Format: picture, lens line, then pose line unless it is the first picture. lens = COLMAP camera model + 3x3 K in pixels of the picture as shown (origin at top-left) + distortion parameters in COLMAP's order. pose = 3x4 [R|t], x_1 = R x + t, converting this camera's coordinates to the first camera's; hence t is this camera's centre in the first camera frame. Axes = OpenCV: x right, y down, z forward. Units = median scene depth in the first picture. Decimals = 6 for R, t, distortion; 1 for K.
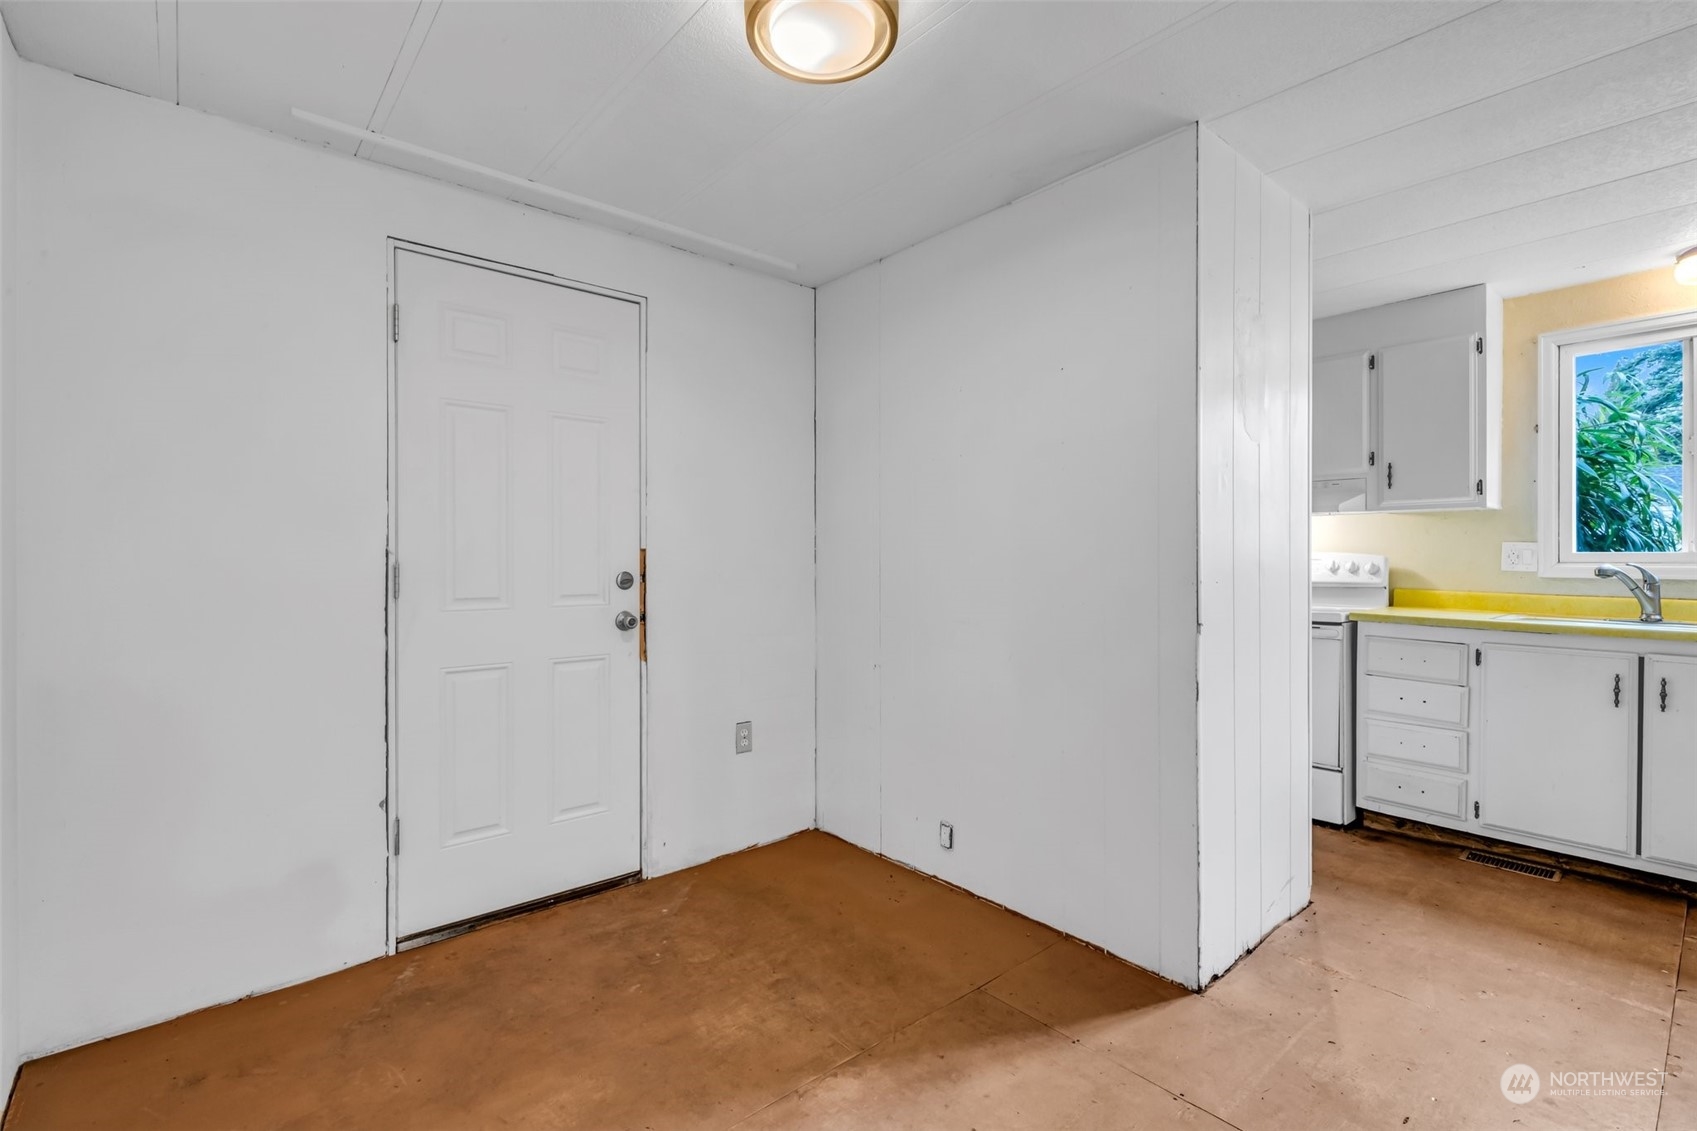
lens RADIAL K [[774.2, 0, 856.9], [0, 774.2, 566.4], [0, 0, 1]] dist [0.011459, -0.004763]
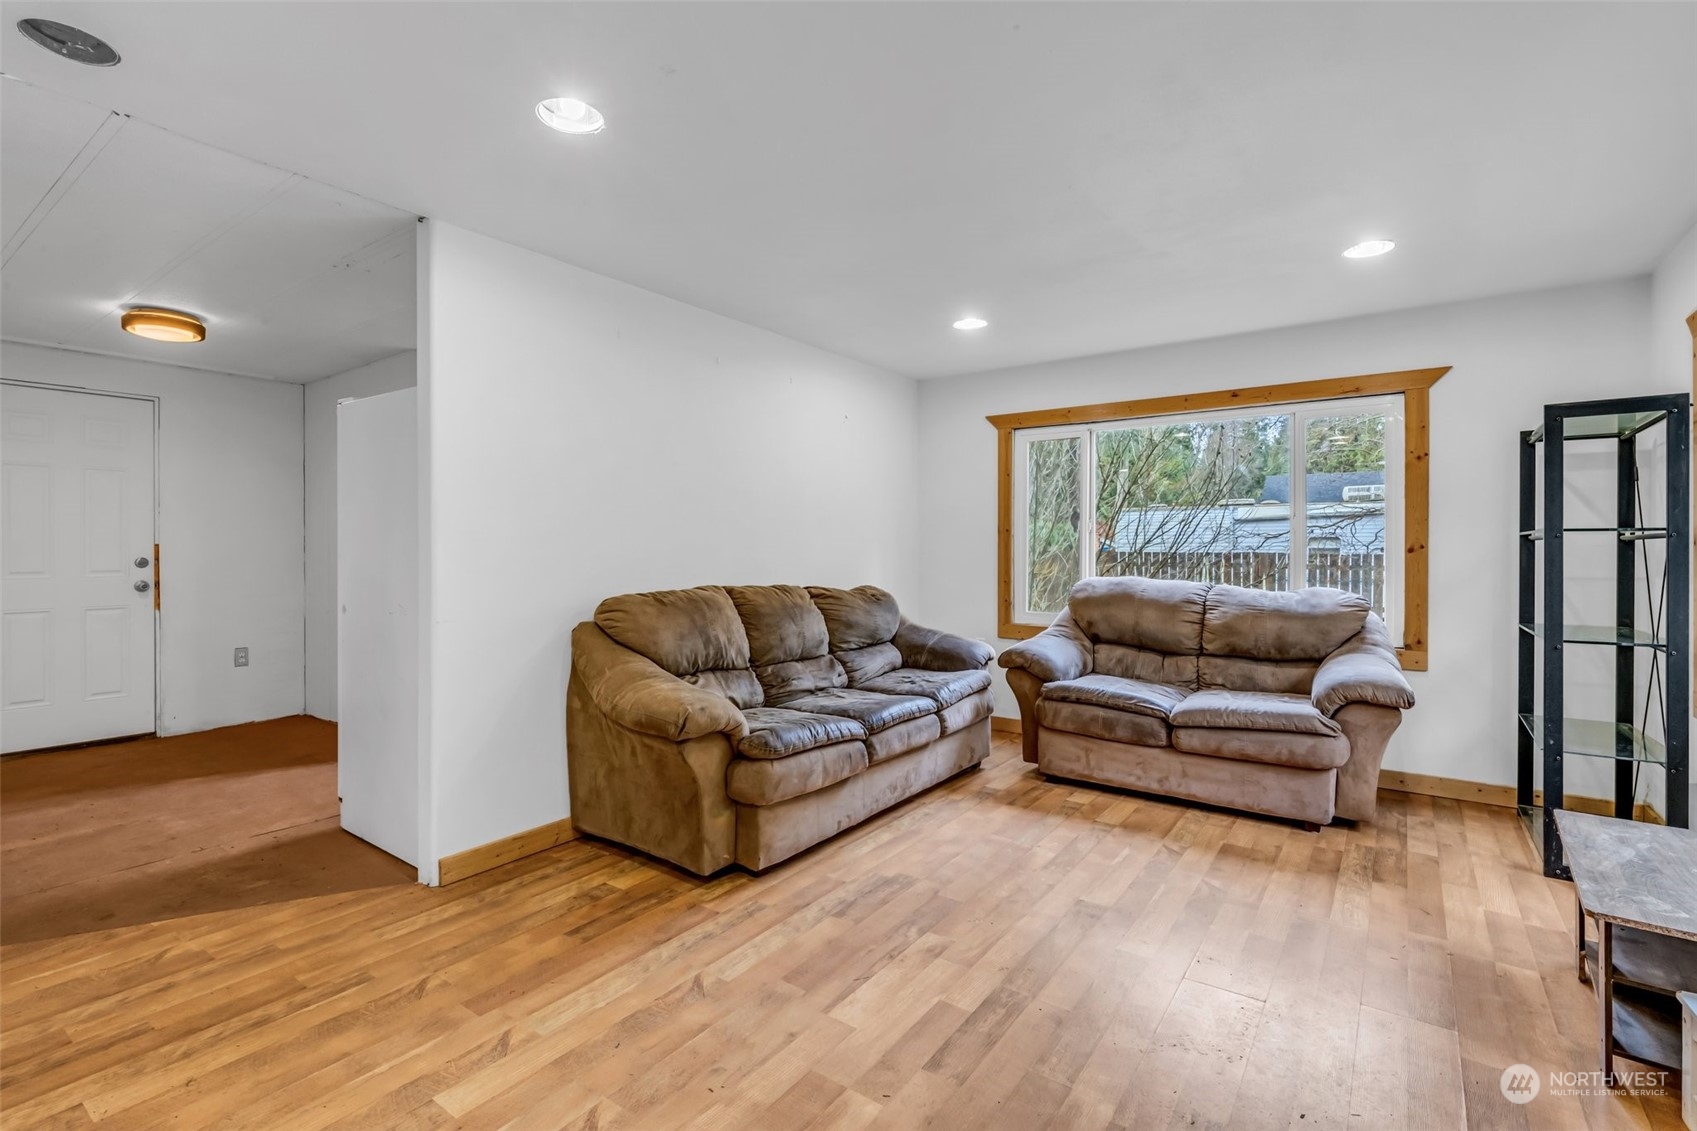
lens RADIAL K [[774.2, 0, 855.9], [0, 774.2, 557.9], [0, 0, 1]] dist [0.011459, -0.004763]
pose [[0.973522, -0.001817, 0.228584, 0.601257], [0.001073, 0.999994, 0.003378, 0.002313], [-0.228589, -0.003043, 0.973518, -0.740122]]
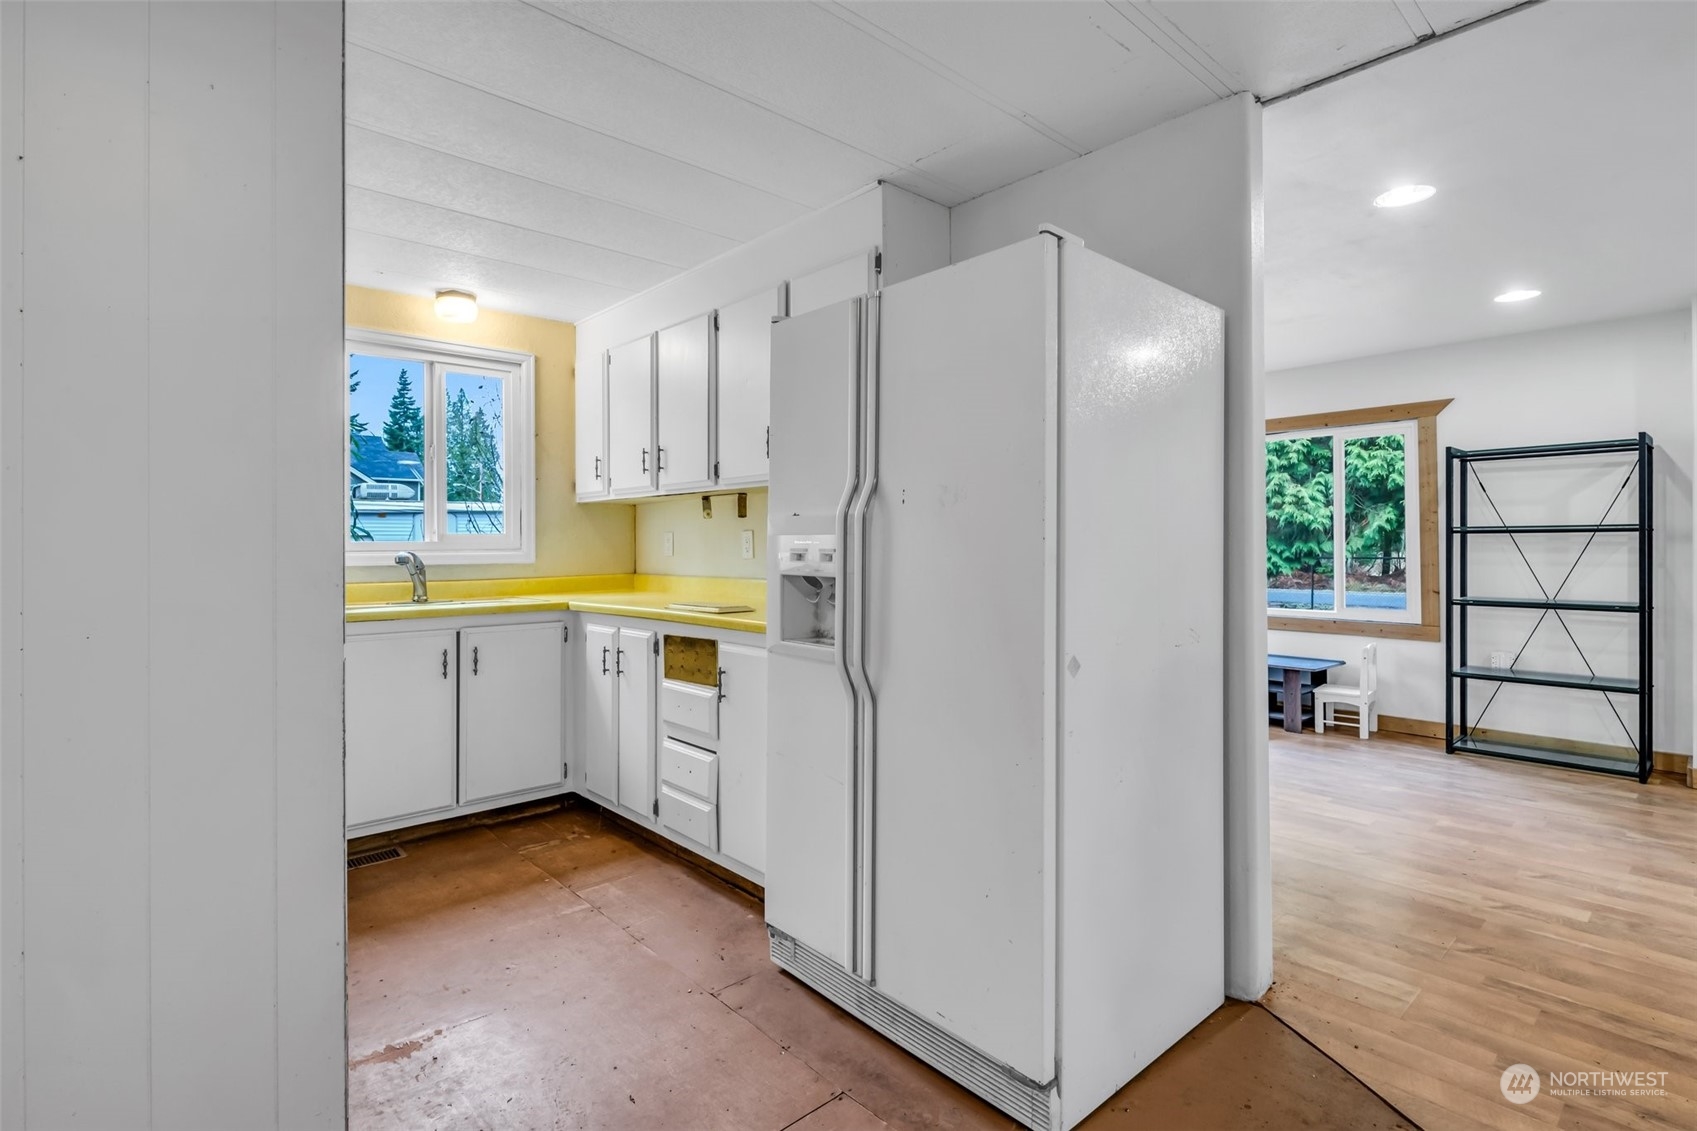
lens RADIAL K [[818.6, 0, 875.4], [0, 818.6, 529.2], [0, 0, 1]] dist [-0.005455, 0.000797]
pose [[-0.023839, 0.014538, 0.999610, -0.199244], [0.019922, 0.999703, -0.014064, -0.005763], [-0.999517, 0.019578, -0.024122, 0.356981]]
